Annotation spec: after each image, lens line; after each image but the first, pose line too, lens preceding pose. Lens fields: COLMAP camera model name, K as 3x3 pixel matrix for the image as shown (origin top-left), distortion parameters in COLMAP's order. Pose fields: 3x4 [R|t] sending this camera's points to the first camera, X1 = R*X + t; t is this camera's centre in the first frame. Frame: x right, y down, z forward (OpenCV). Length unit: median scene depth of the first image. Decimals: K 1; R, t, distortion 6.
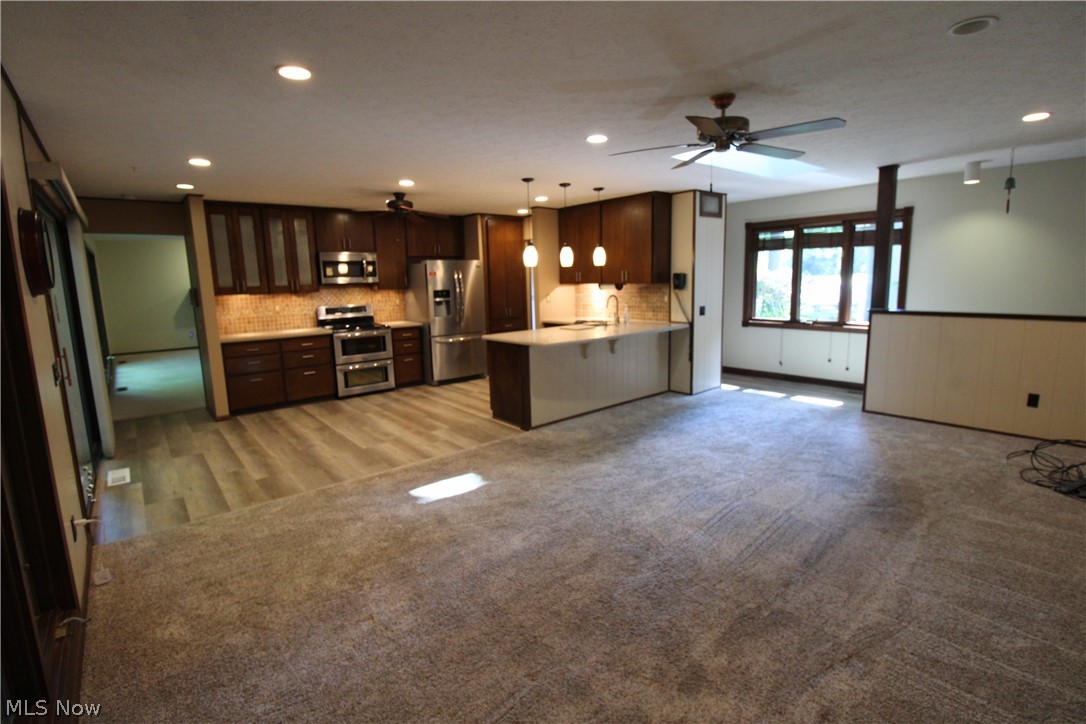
lens RADIAL K [[505.8, 0, 540.1], [0, 505.8, 363.4], [0, 0, 1]] dist [-0.008320, -0.008332]
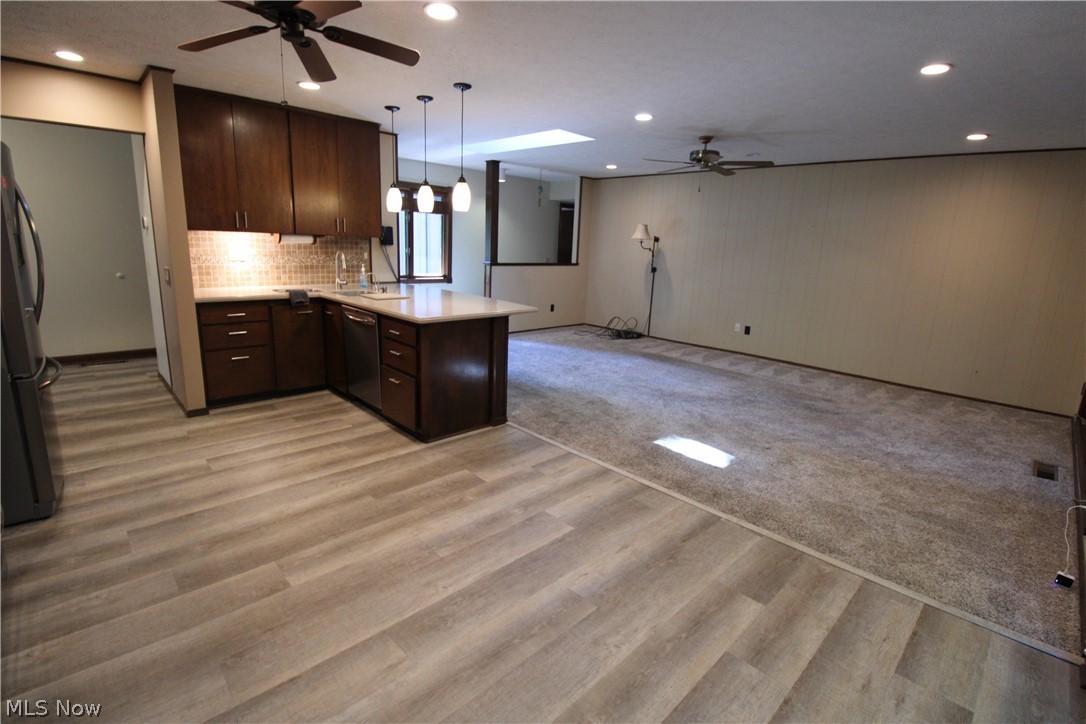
lens RADIAL K [[505.8, 0, 553.8], [0, 505.8, 350.6], [0, 0, 1]] dist [-0.008320, -0.008332]
pose [[-0.092864, -0.188058, 0.977758, -0.817144], [0.124853, 0.972051, 0.198818, -0.131637], [-0.987820, 0.140539, -0.066789, 0.981693]]
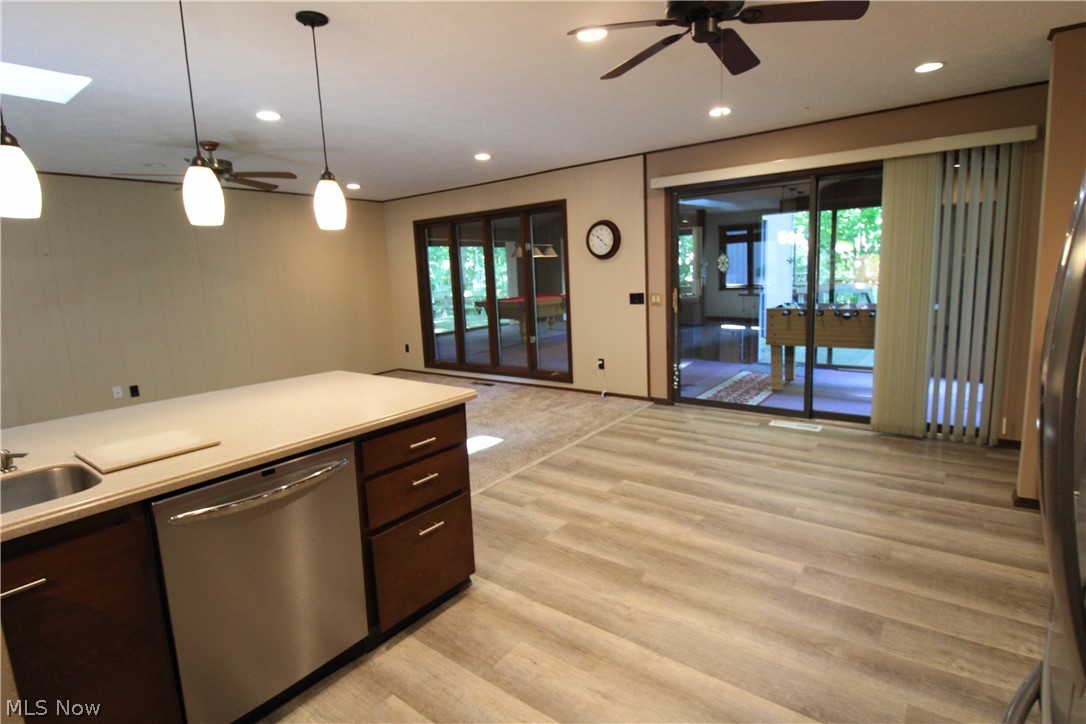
lens RADIAL K [[535.5, 0, 545.0], [0, 535.5, 359.5], [0, 0, 1]] dist [-0.013851, -0.002627]
pose [[-0.972205, 0.104828, -0.209352, -0.090778], [0.030925, 0.943827, 0.328989, -0.241660], [0.232079, 0.313370, -0.920836, 1.550131]]
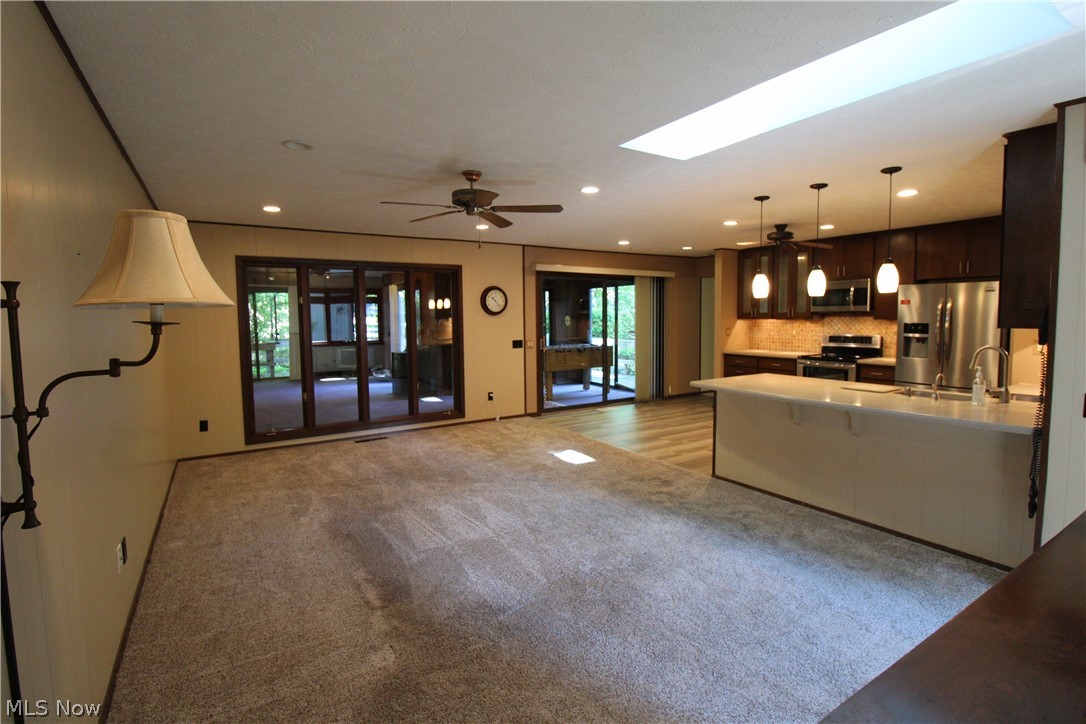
lens RADIAL K [[505.8, 0, 549.8], [0, 505.8, 353.0], [0, 0, 1]] dist [-0.008320, -0.008332]
pose [[-0.126295, 0.100585, -0.986880, 0.911767], [-0.153775, 0.980835, 0.119648, -0.153820], [0.980001, 0.166868, -0.108407, 0.788389]]
